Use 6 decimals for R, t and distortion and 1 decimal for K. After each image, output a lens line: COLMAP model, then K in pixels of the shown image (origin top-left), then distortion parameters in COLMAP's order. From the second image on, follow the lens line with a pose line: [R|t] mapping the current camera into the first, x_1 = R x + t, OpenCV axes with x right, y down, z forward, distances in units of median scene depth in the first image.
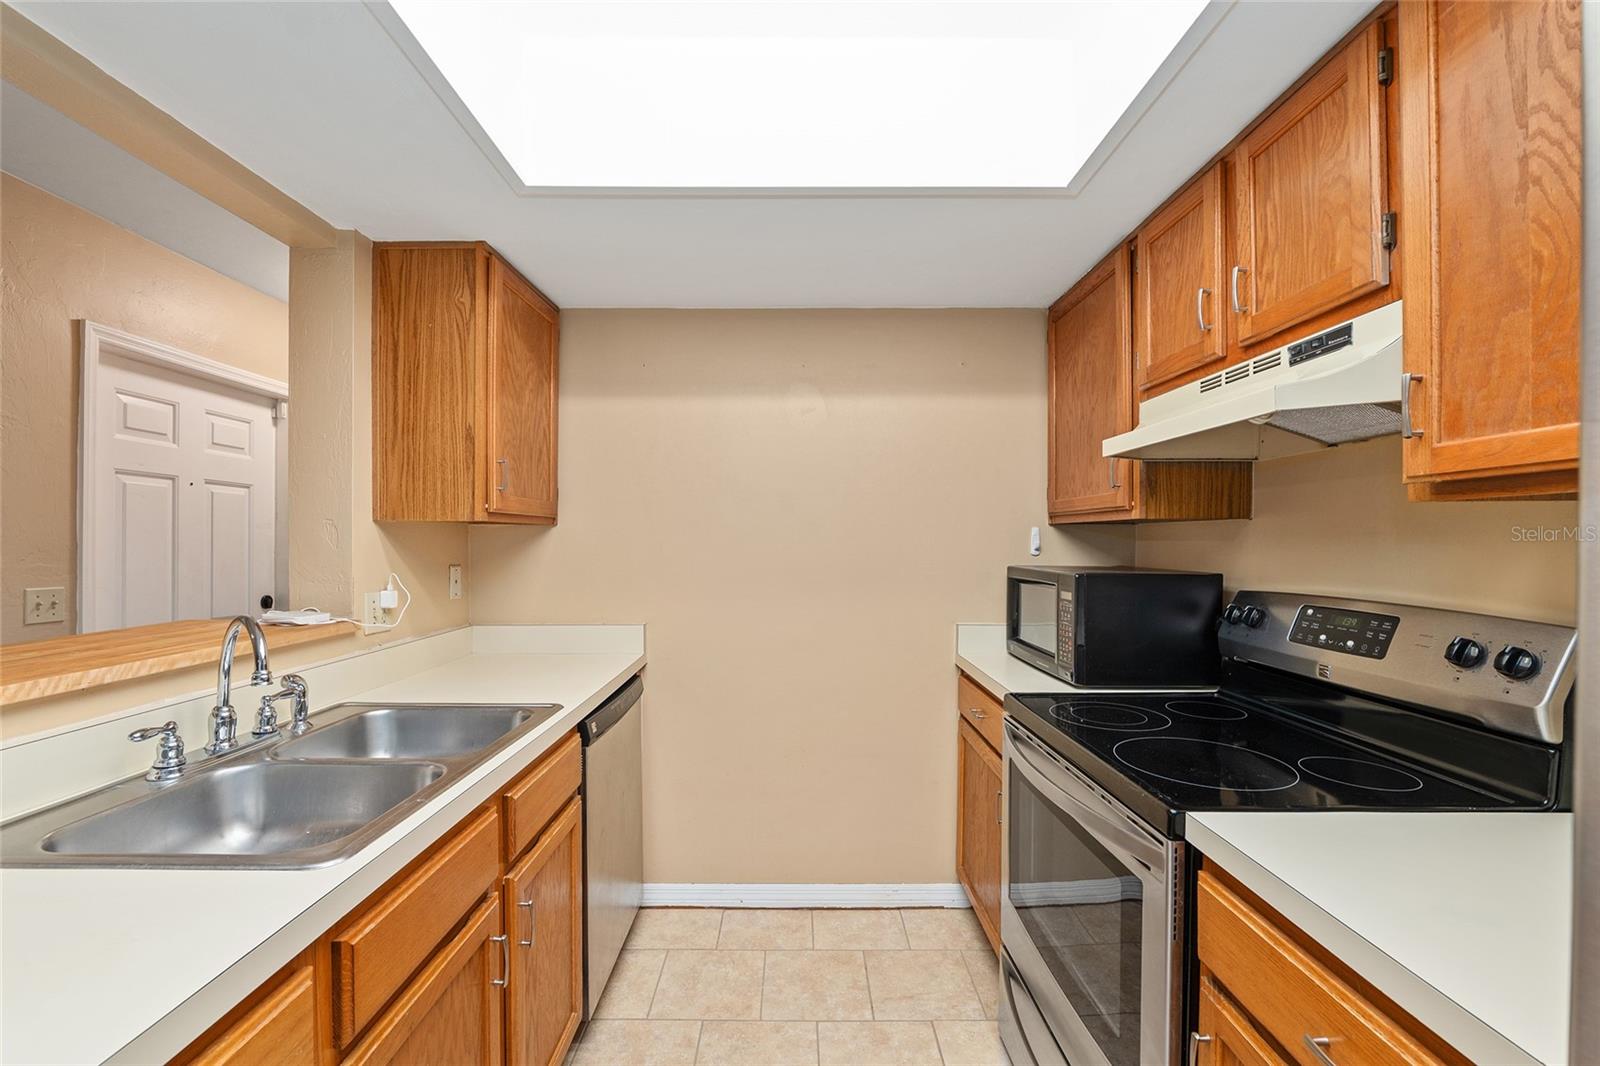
lens RADIAL K [[663.6, 0, 796.6], [0, 663.6, 541.5], [0, 0, 1]] dist [-0.010650, 0.000406]
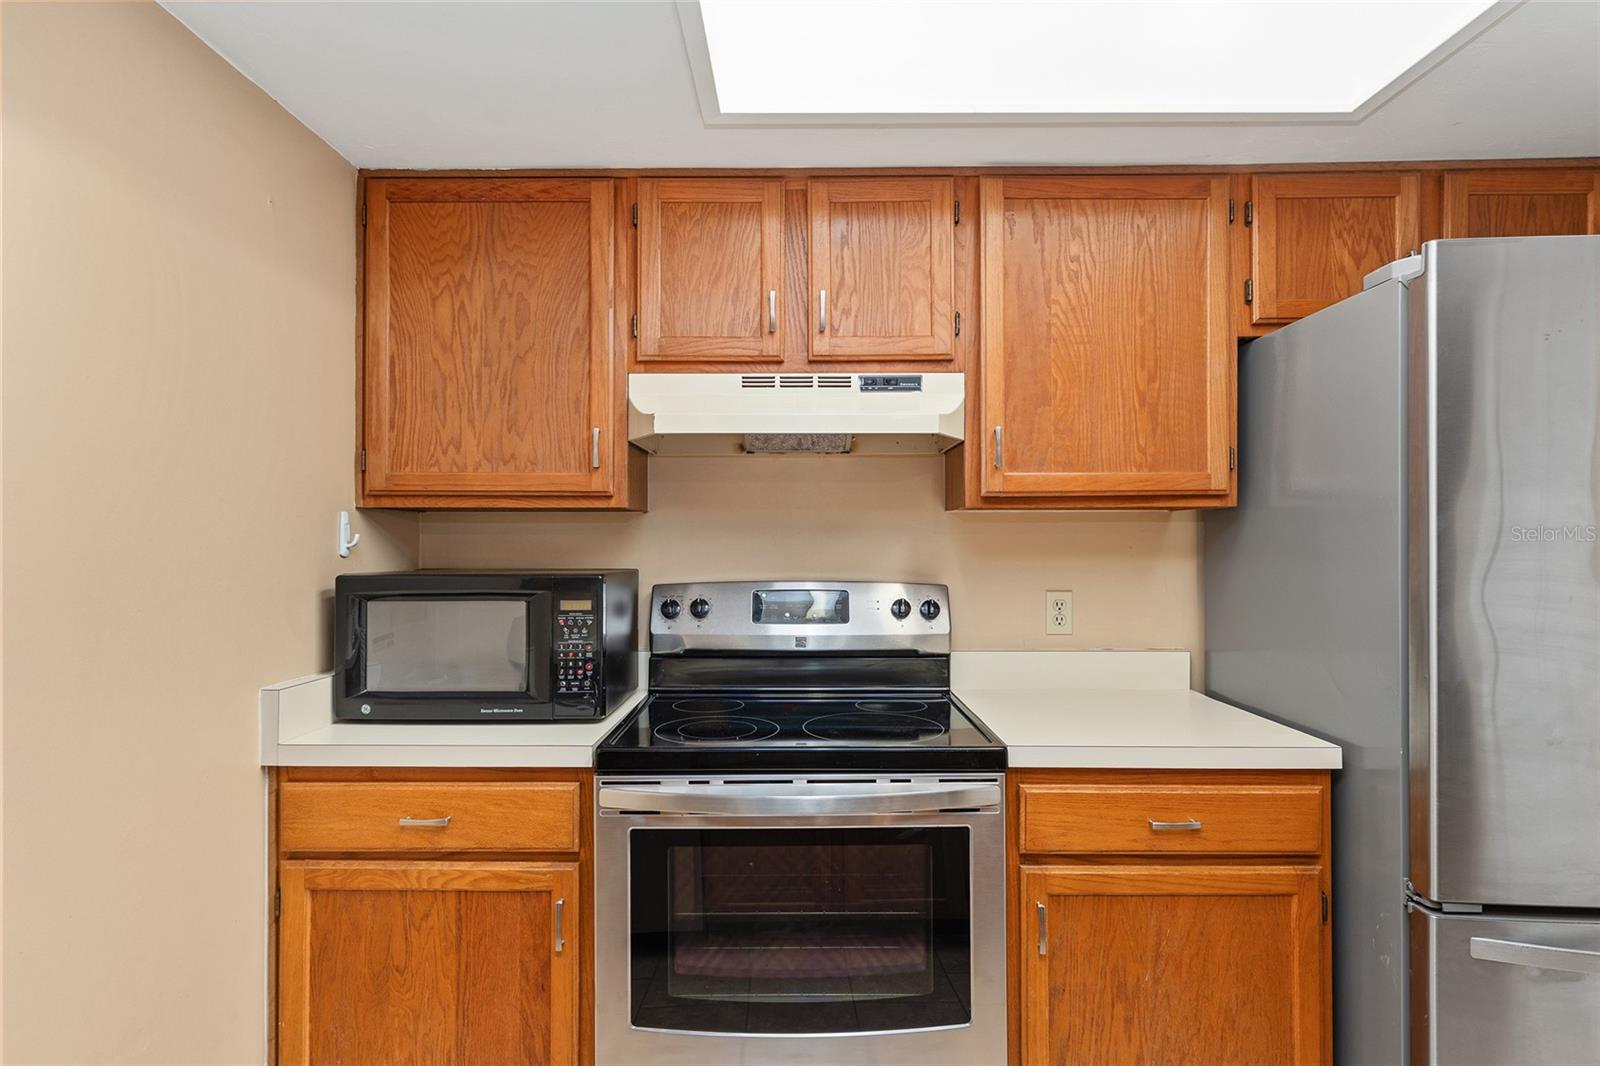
lens RADIAL K [[835.1, 0, 797.3], [0, 835.1, 535.8], [0, 0, 1]] dist [0.001845, 0.000383]
pose [[0.008245, 0.006213, 0.999947, -0.720098], [0.003349, 0.999975, -0.006241, 0.012273], [-0.999960, 0.003400, 0.008224, 0.979432]]
